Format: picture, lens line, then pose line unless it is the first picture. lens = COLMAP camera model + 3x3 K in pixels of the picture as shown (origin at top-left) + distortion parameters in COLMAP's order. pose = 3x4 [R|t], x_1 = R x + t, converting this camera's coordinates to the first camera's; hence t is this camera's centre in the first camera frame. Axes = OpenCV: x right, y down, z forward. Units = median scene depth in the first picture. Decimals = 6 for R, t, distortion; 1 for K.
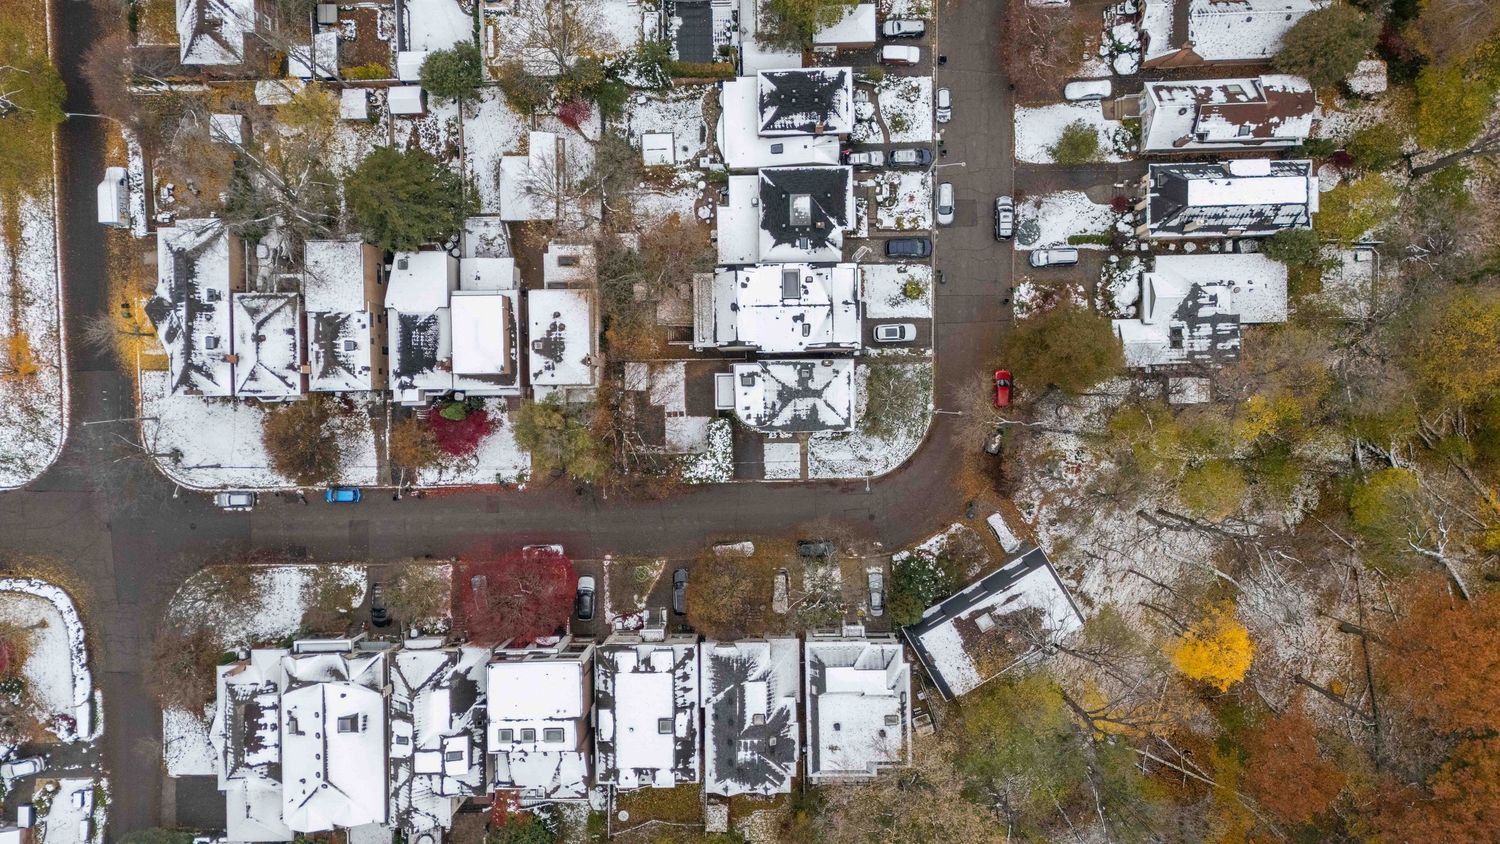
lens RADIAL K [[1091.1, 0, 752.1], [0, 1091.1, 418.5], [0, 0, 1]] dist [0.096033, -0.096510]
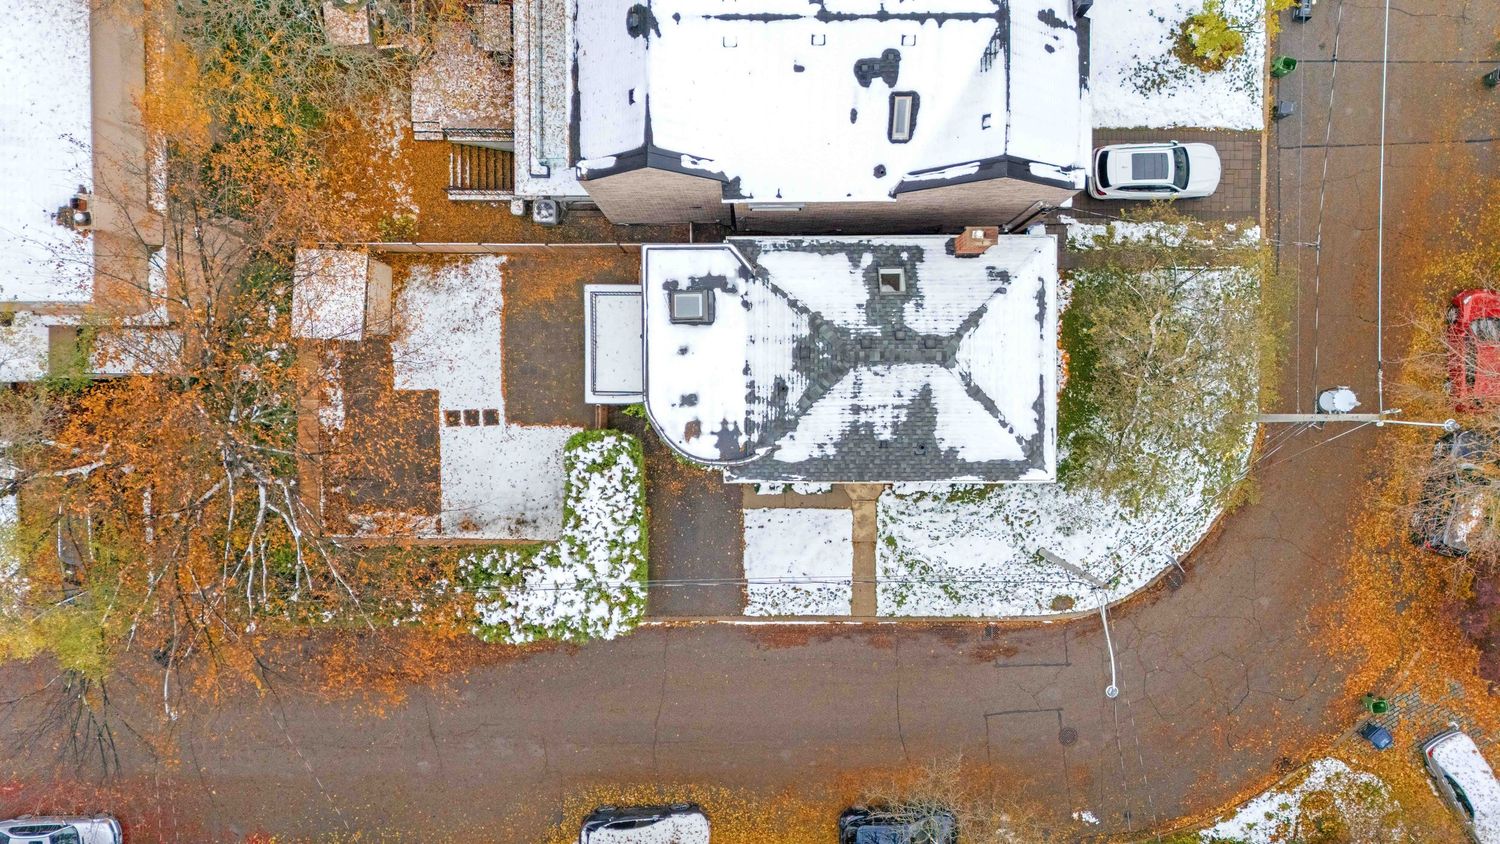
lens RADIAL K [[1088.0, 0, 751.0], [0, 1088.0, 420.4], [0, 0, 1]] dist [0.124521, -0.214896]
pose [[0.999695, 0.009937, 0.022615, 0.005598], [-0.009943, 0.999951, 0.000167, -0.004058], [-0.022612, -0.000392, 0.999744, 0.687864]]
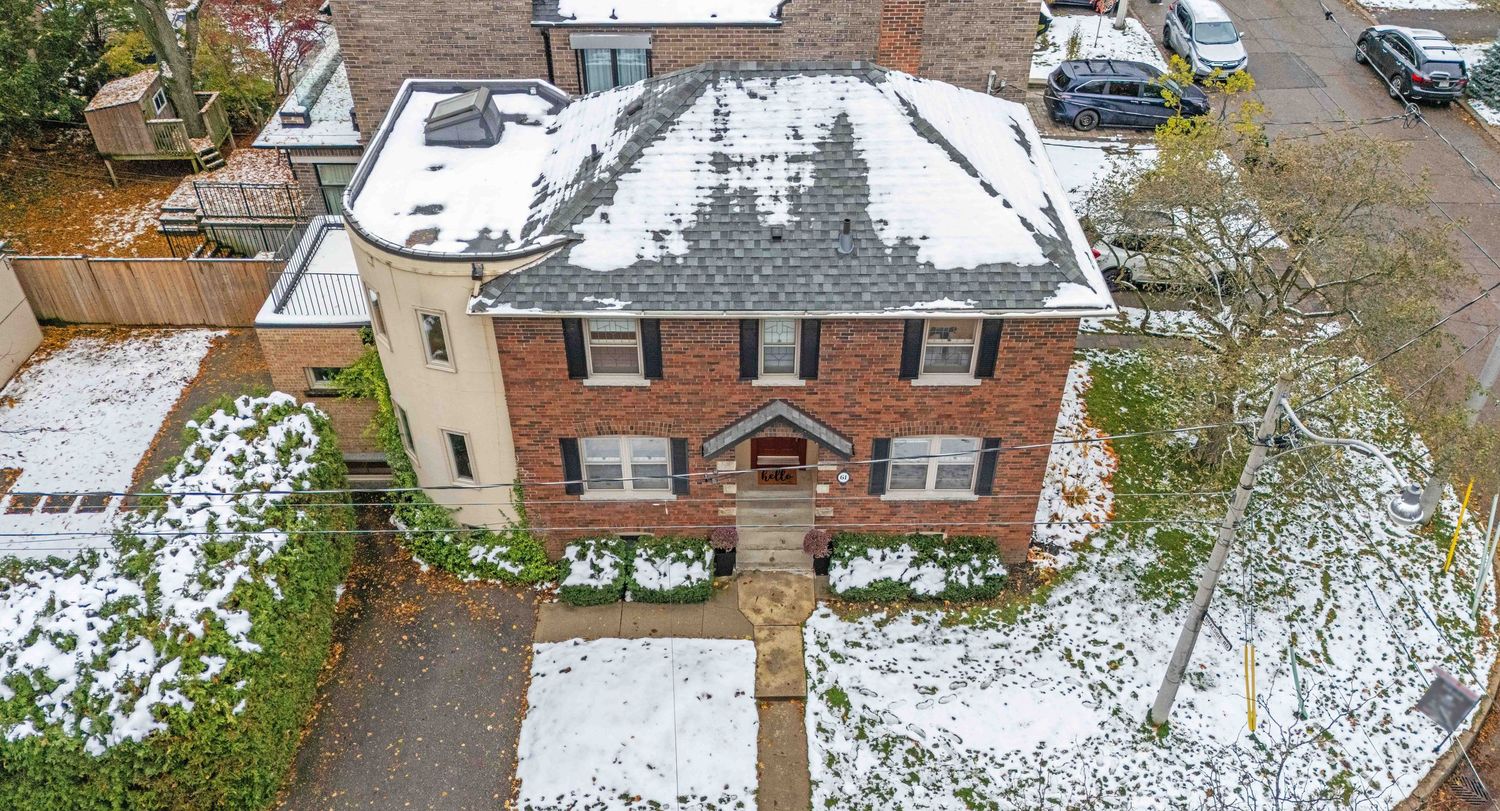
lens RADIAL K [[1136.1, 0, 751.0], [0, 1136.1, 410.6], [0, 0, 1]] dist [0.077682, -0.074139]
pose [[0.999490, 0.027640, 0.016000, 0.040571], [-0.004758, 0.624268, -0.781196, 0.137902], [-0.031581, 0.780721, 0.624081, 0.887898]]
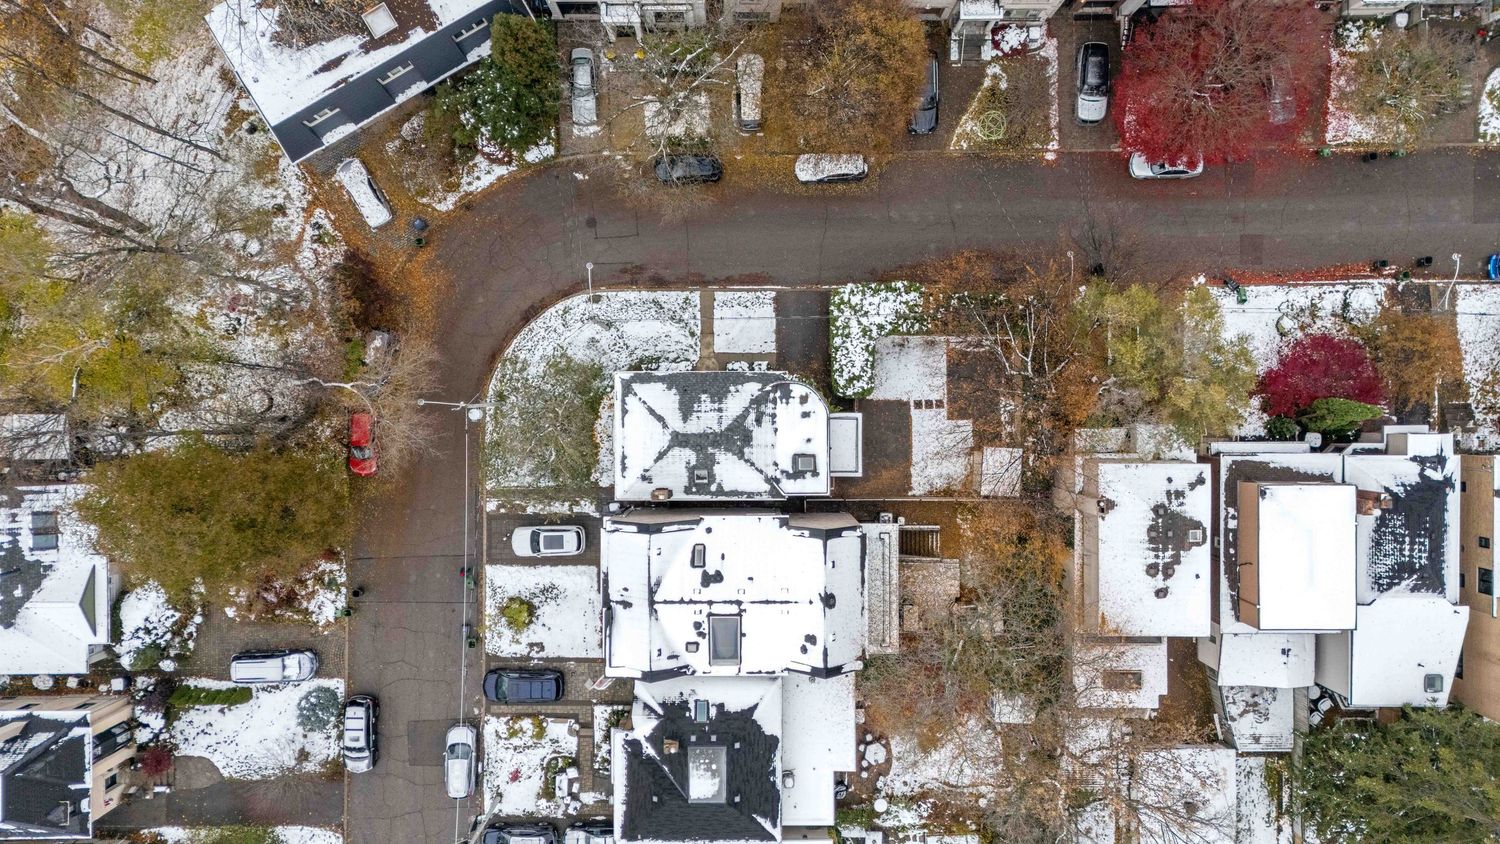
lens RADIAL K [[1091.1, 0, 752.1], [0, 1091.1, 418.5], [0, 0, 1]] dist [0.096033, -0.096510]
pose [[-0.999699, -0.010841, 0.021994, 0.010658], [0.010275, -0.999618, -0.025652, 0.002659], [0.022264, -0.025419, 0.999429, 0.428867]]
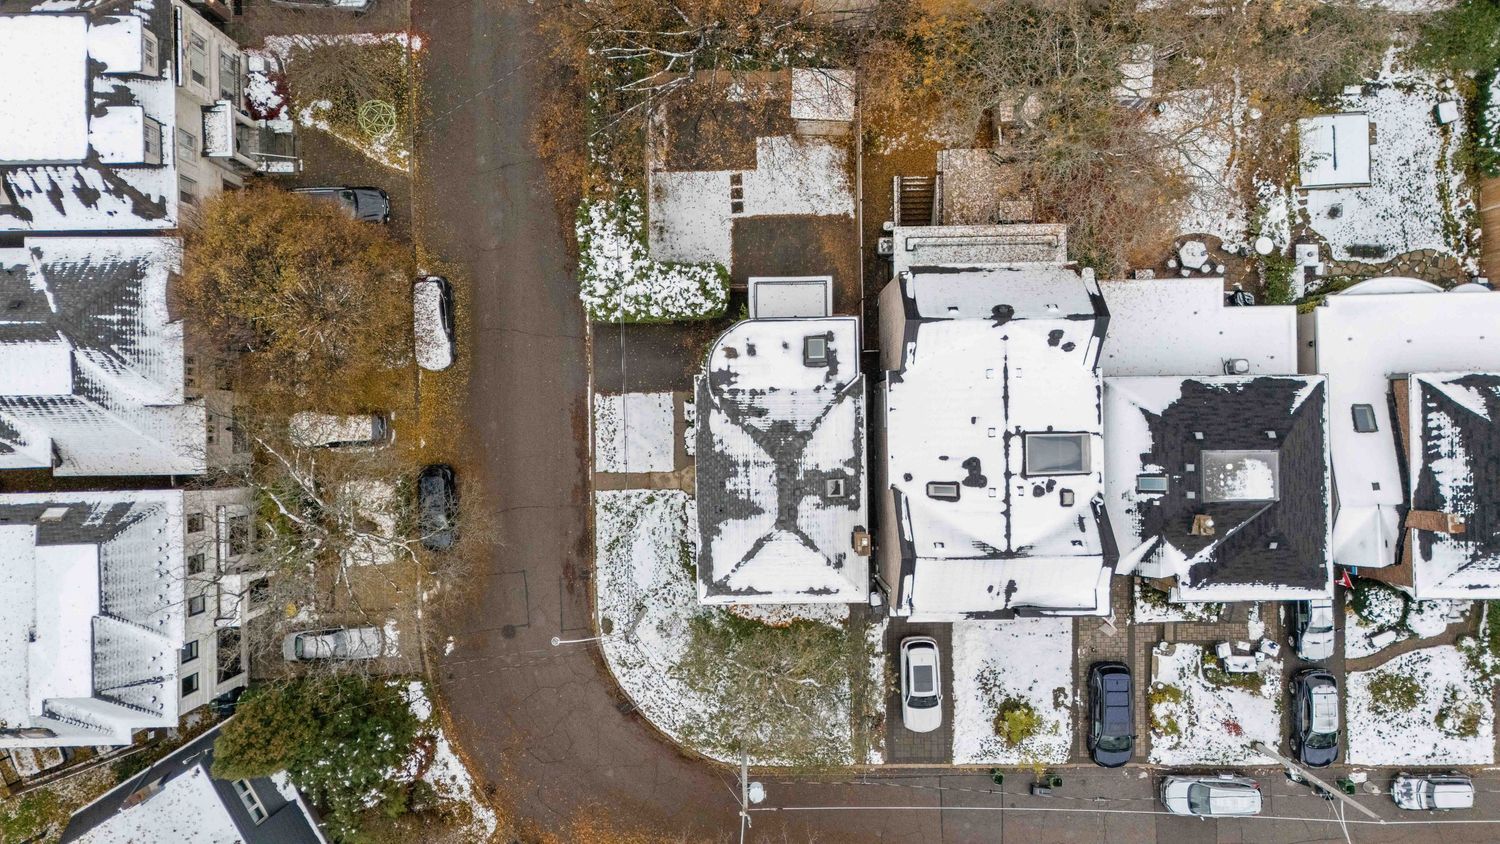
lens RADIAL K [[1083.9, 0, 751.3], [0, 1083.9, 416.8], [0, 0, 1]] dist [0.098233, -0.080561]
pose [[0.002673, 0.999855, 0.016818, 0.014044], [-0.999898, 0.002908, -0.013985, -0.003330], [-0.014032, -0.016779, 0.999761, 0.564897]]
